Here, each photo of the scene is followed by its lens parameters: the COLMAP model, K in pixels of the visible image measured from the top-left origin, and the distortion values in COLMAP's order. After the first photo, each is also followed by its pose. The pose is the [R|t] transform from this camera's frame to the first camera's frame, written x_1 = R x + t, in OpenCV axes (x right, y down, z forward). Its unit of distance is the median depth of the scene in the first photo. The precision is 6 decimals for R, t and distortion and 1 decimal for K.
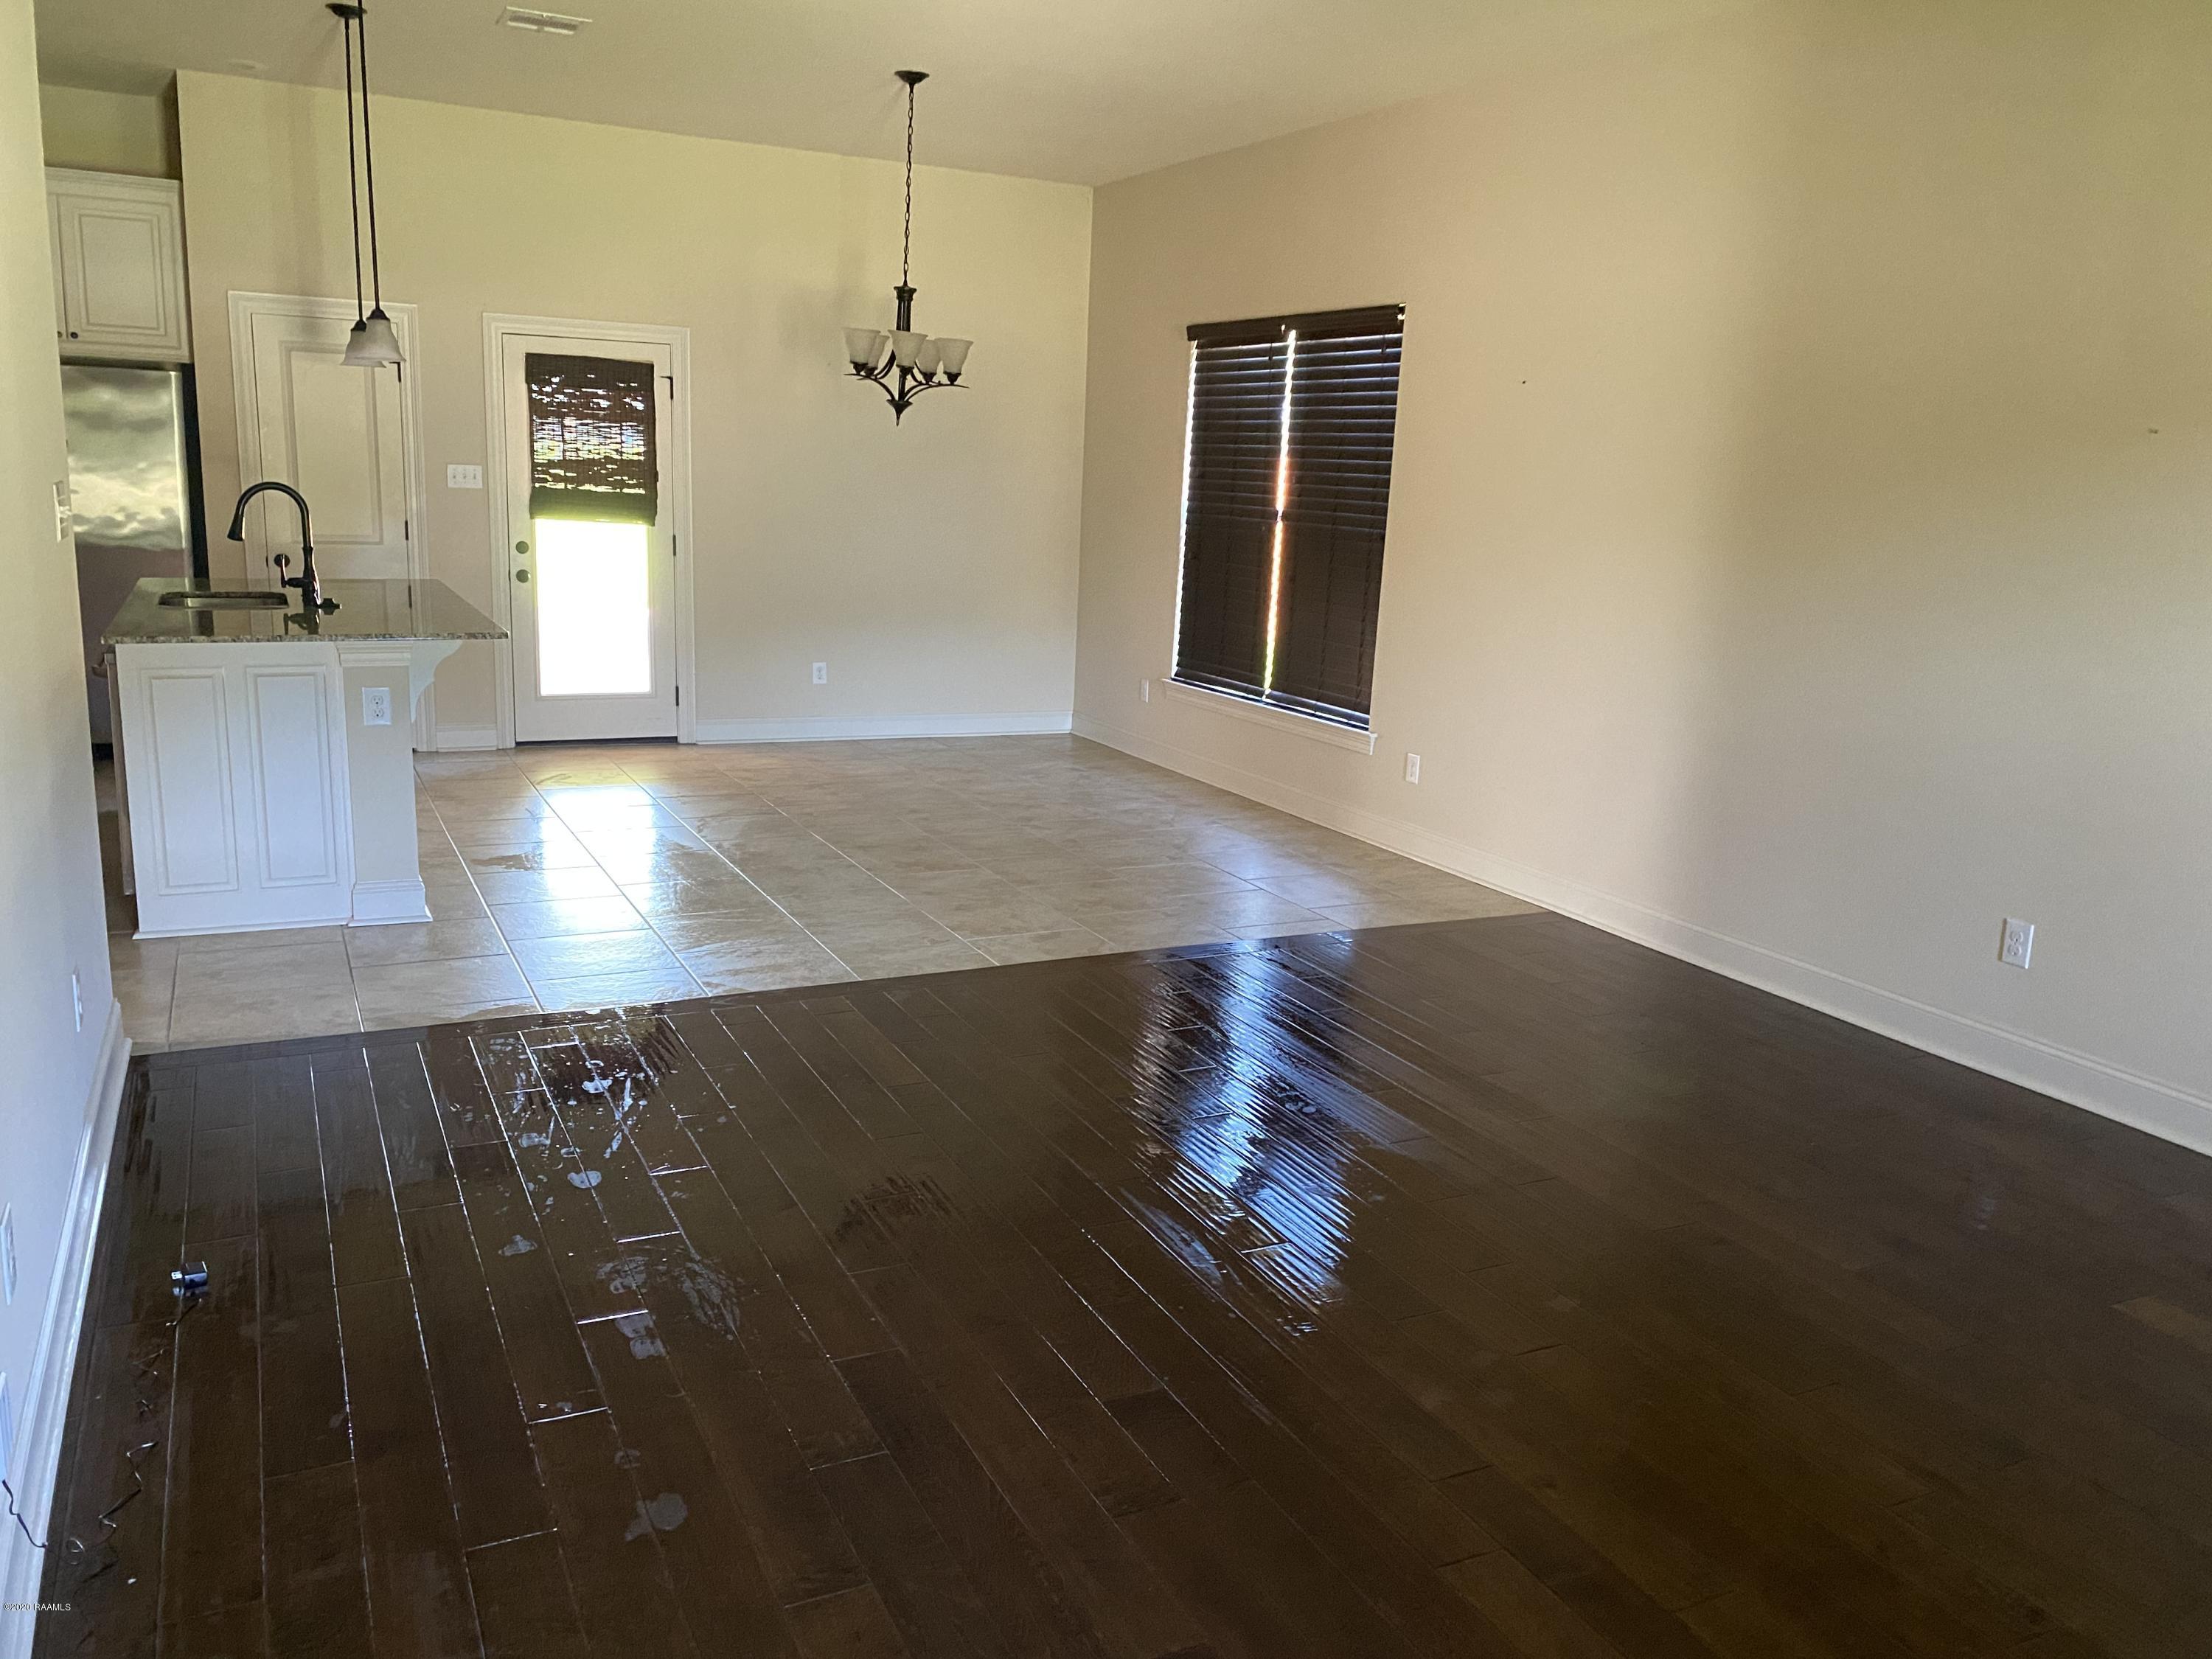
lens RADIAL K [[1675.8, 0, 1109.9], [0, 1675.8, 829.5], [0, 0, 1]] dist [0.003077, -0.009020]
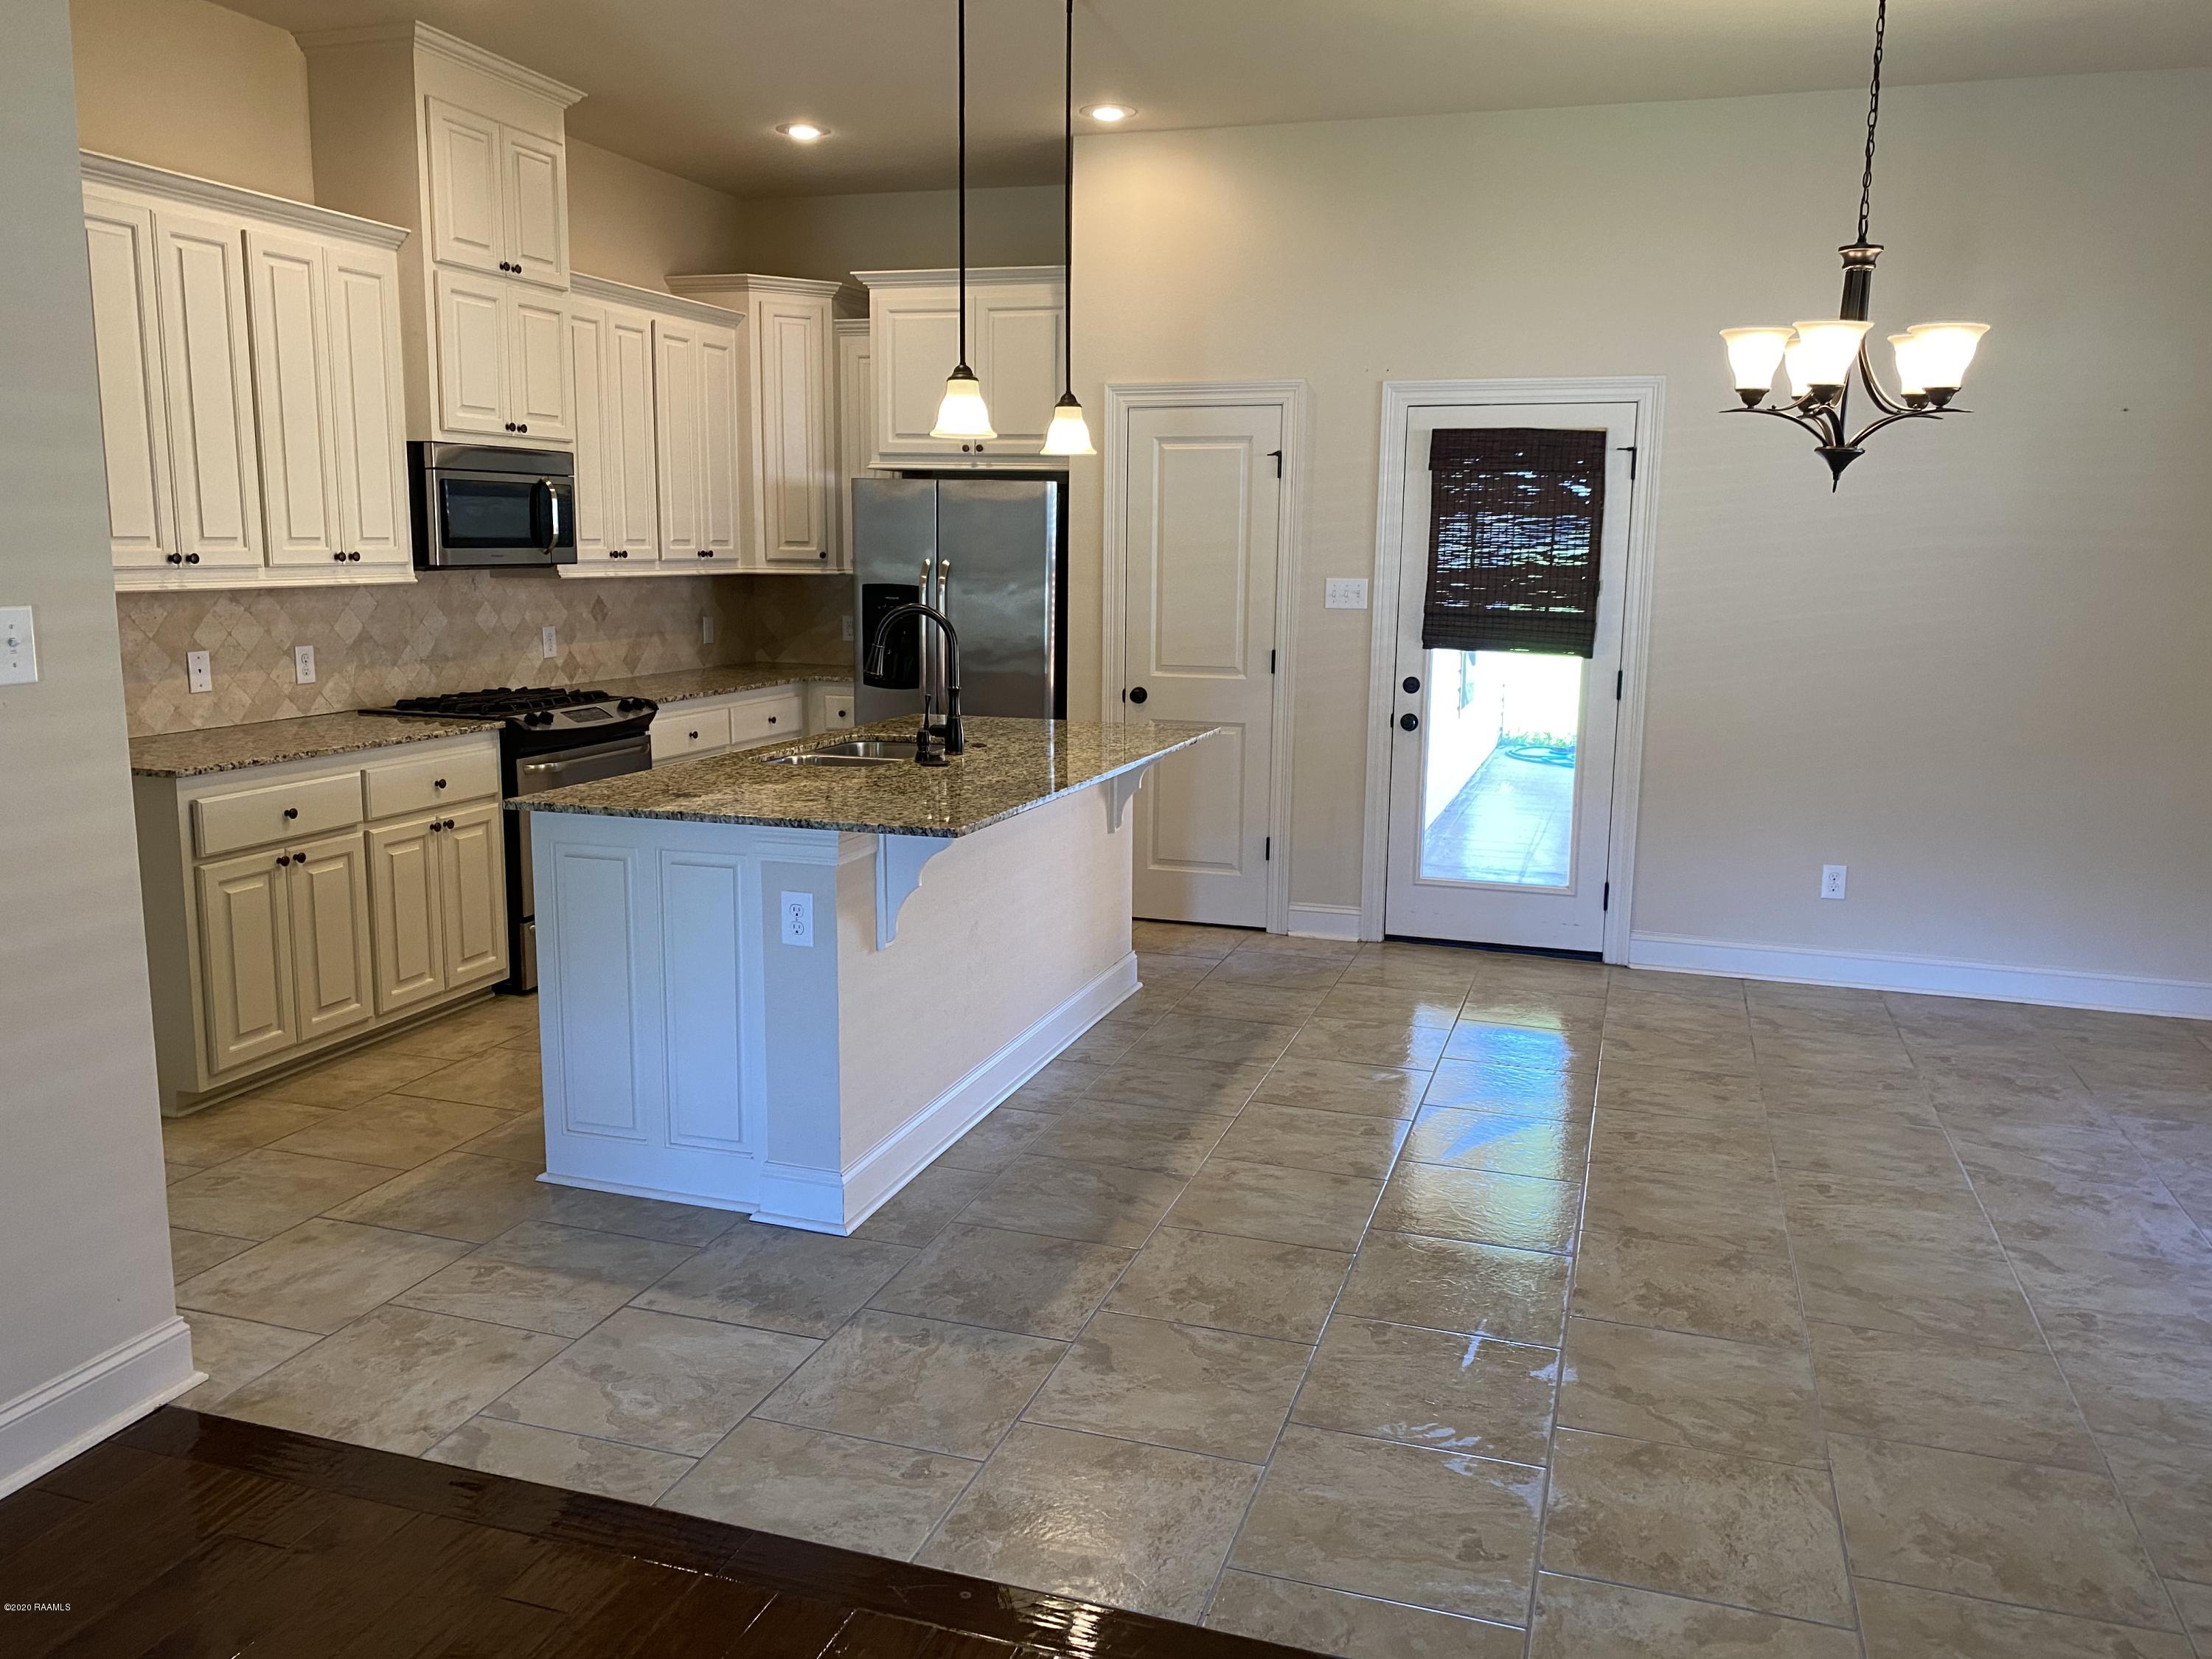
lens RADIAL K [[1675.8, 0, 1099.8], [0, 1675.8, 839.9], [0, 0, 1]] dist [0.003077, -0.009020]
pose [[0.712065, 0.086908, -0.696714, 0.083801], [-0.130605, 0.991386, -0.009818, -0.071938], [0.689859, 0.097985, 0.717282, 0.361333]]
